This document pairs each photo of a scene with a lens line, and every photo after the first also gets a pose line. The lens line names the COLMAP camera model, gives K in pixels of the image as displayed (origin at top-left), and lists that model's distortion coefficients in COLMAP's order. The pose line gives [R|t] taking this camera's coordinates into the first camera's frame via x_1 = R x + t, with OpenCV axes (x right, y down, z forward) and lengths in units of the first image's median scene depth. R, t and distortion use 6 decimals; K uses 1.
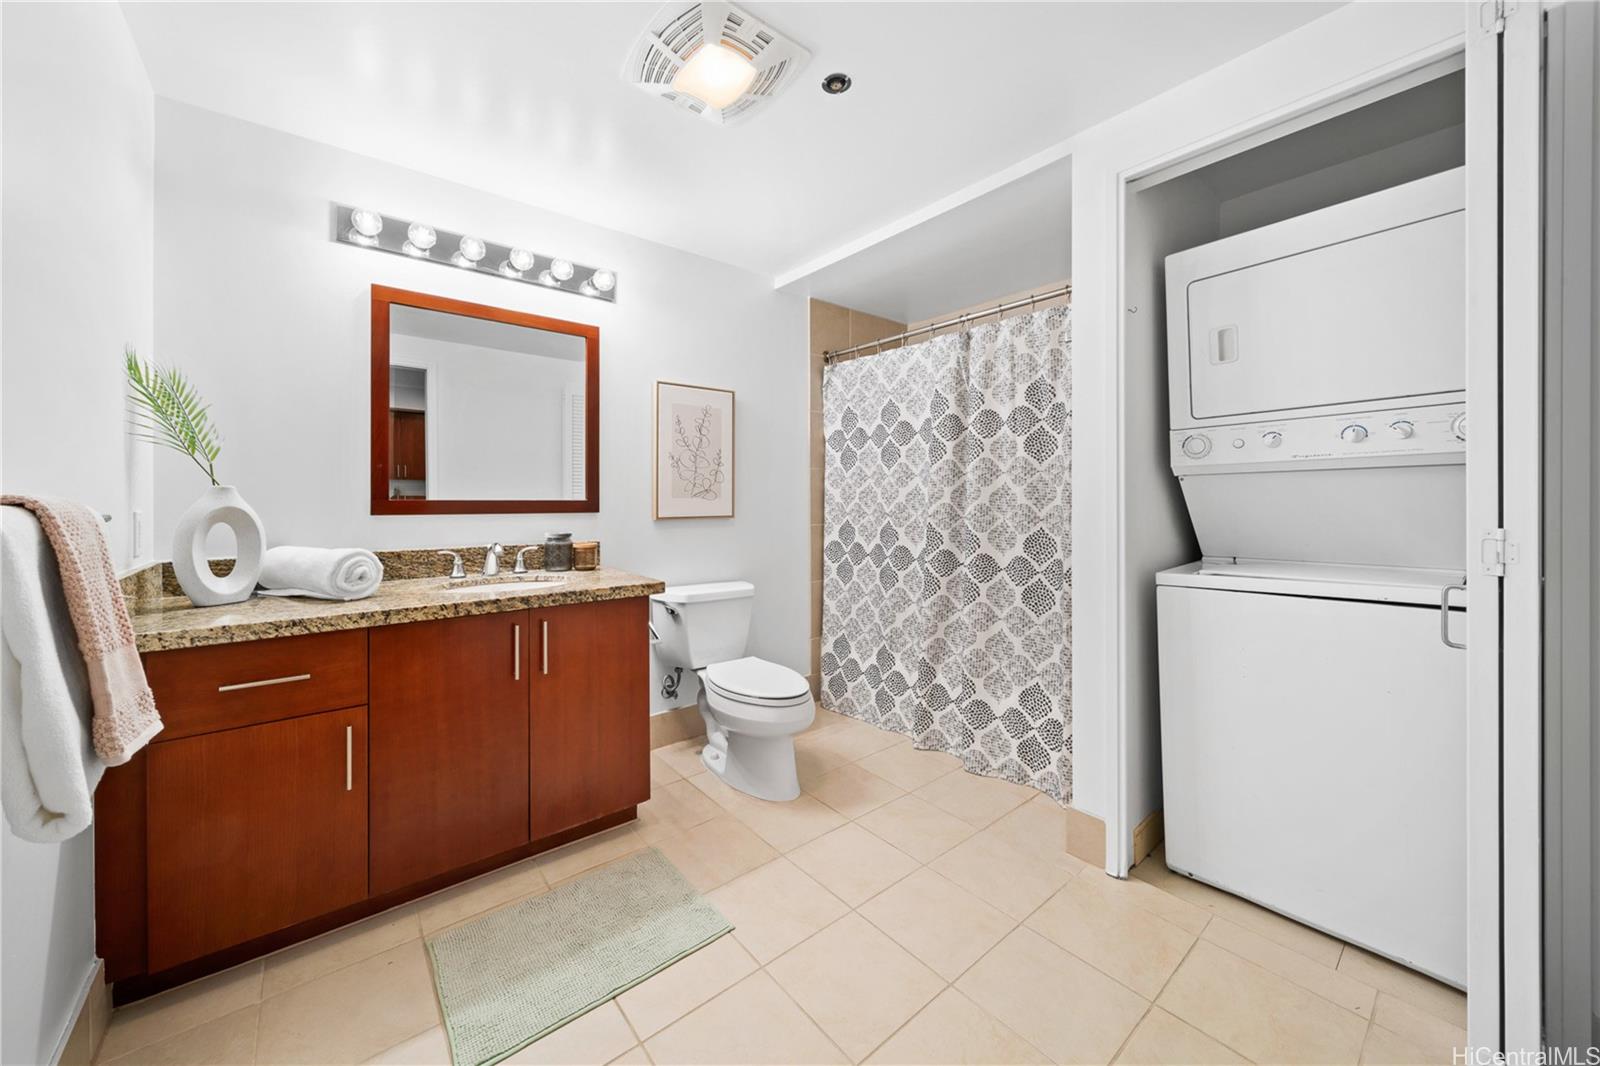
lens RADIAL K [[575.8, 0, 766.1], [0, 575.8, 495.5], [0, 0, 1]] dist [-0.001647, -0.001248]
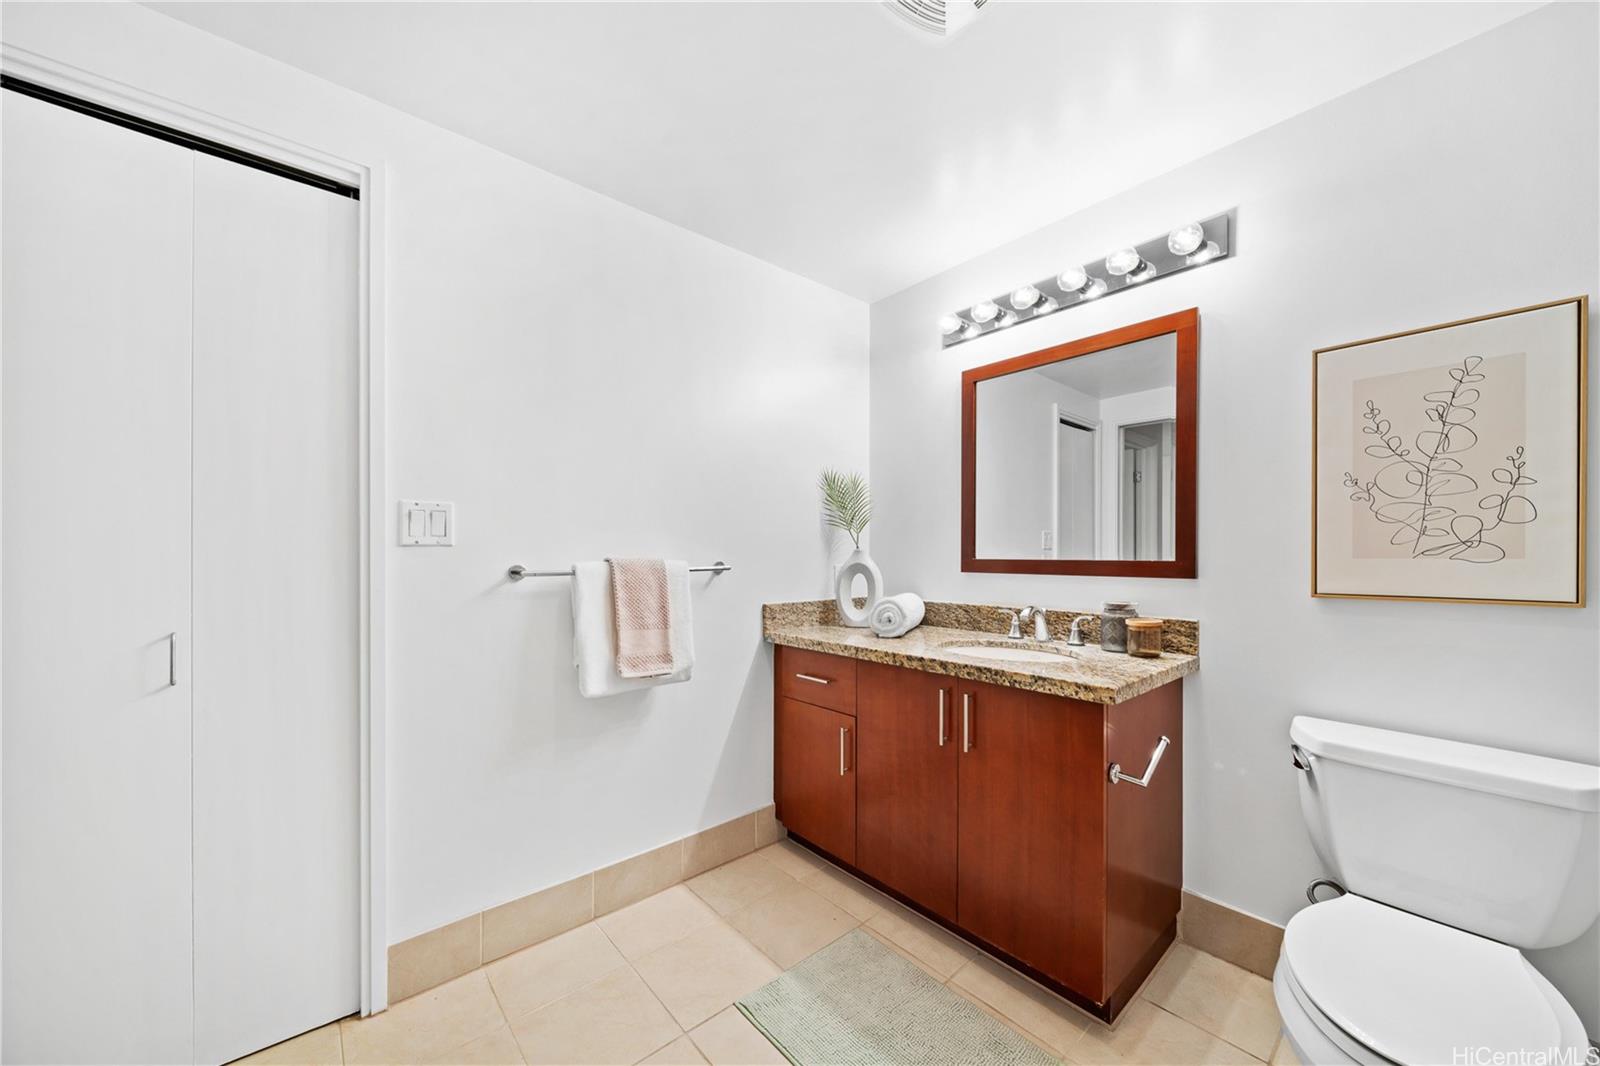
lens RADIAL K [[575.8, 0, 822.4], [0, 575.8, 557.6], [0, 0, 1]] dist [-0.001647, -0.001248]
pose [[0.069972, 0.003883, -0.997541, 0.482463], [0.005663, 0.999975, 0.004290, -0.001683], [0.997533, -0.005949, 0.069948, 0.680553]]
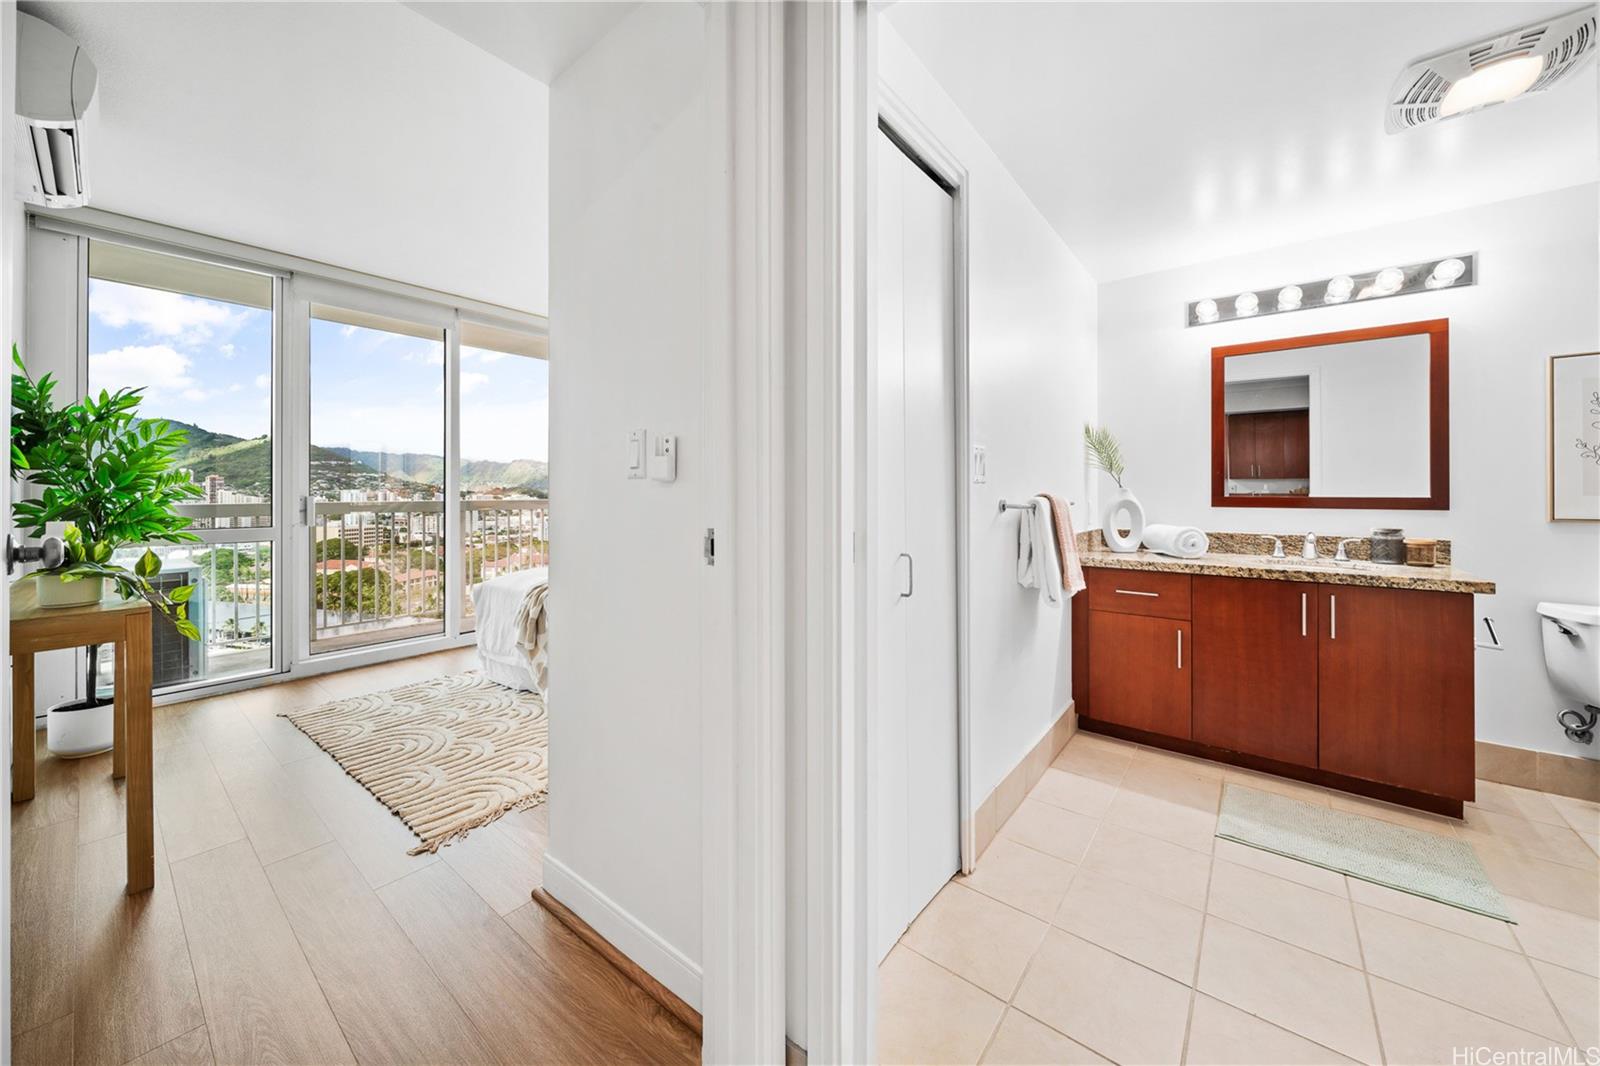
lens RADIAL K [[575.8, 0, 808.5], [0, 575.8, 494.6], [0, 0, 1]] dist [-0.001647, -0.001248]
pose [[0.238077, -0.001065, -0.971246, 0.516660], [0.002732, 0.999996, -0.000427, 0.000888], [0.971242, -0.002551, 0.238079, -0.360980]]
